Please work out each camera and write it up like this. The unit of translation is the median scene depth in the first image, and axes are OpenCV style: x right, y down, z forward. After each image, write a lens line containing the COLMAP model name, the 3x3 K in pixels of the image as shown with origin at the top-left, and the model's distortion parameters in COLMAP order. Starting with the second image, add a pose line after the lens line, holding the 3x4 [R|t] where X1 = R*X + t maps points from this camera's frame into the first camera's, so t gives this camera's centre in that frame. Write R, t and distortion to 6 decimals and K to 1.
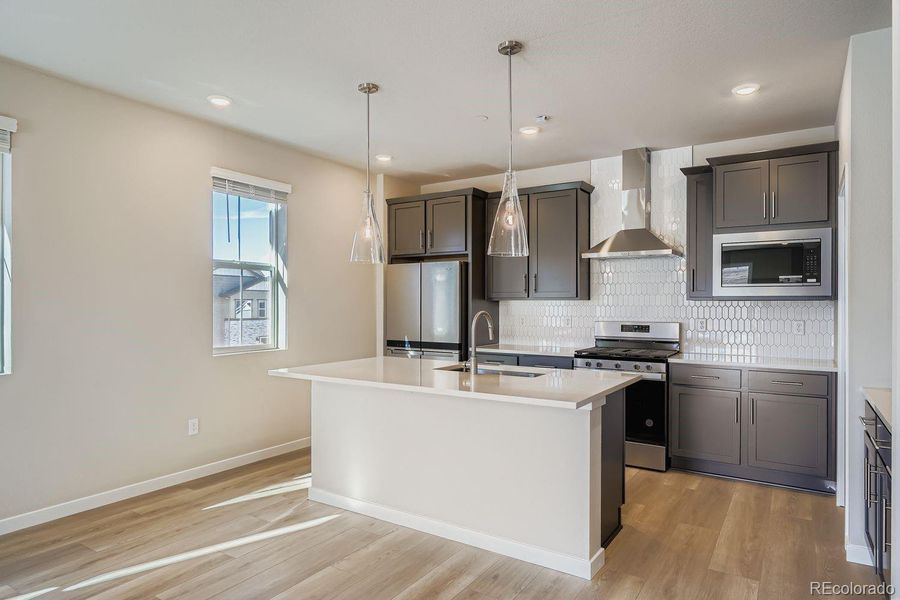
lens RADIAL K [[530.1, 0, 459.1], [0, 530.1, 300.5], [0, 0, 1]] dist [-0.001619, -0.001089]
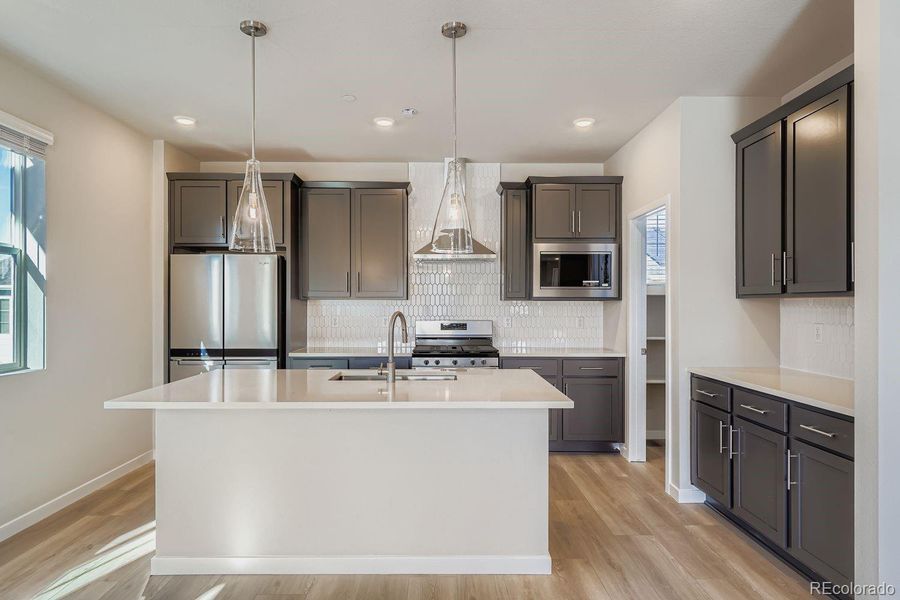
lens RADIAL K [[512.4, 0, 450.0], [0, 512.4, 300.0], [0, 0, 1]] dist [0.003484, -0.000630]
pose [[0.840975, 0.003417, 0.541063, -0.238077], [-0.003362, 0.999994, -0.001091, 0.000556], [-0.541063, -0.000902, 0.840982, 0.144534]]
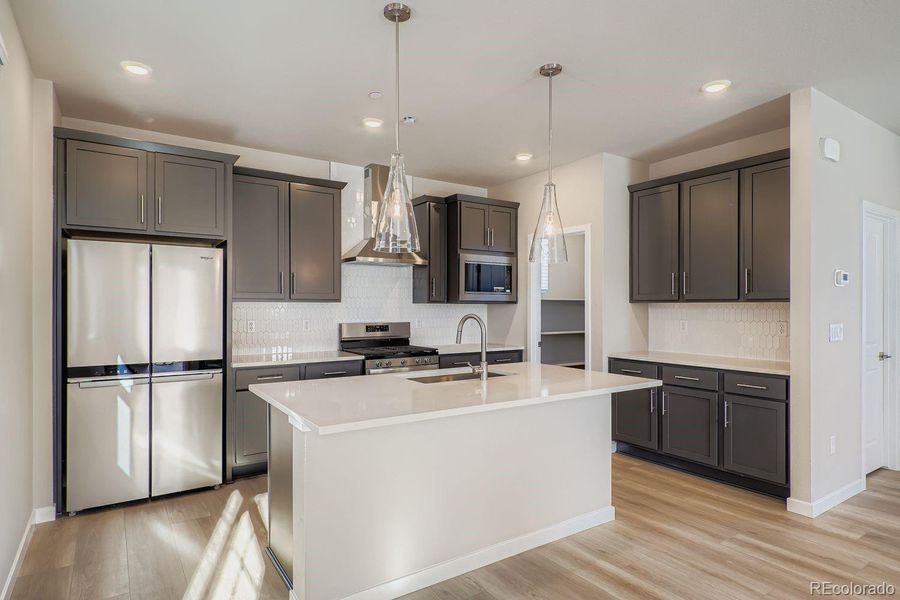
lens RADIAL K [[482.4, 0, 448.7], [0, 482.4, 304.1], [0, 0, 1]] dist [0.004352, 0.000089]
pose [[0.421161, 0.004468, 0.906975, -0.526261], [-0.006559, 0.999977, -0.001880, 0.002911], [-0.906962, -0.005157, 0.421180, 0.460243]]
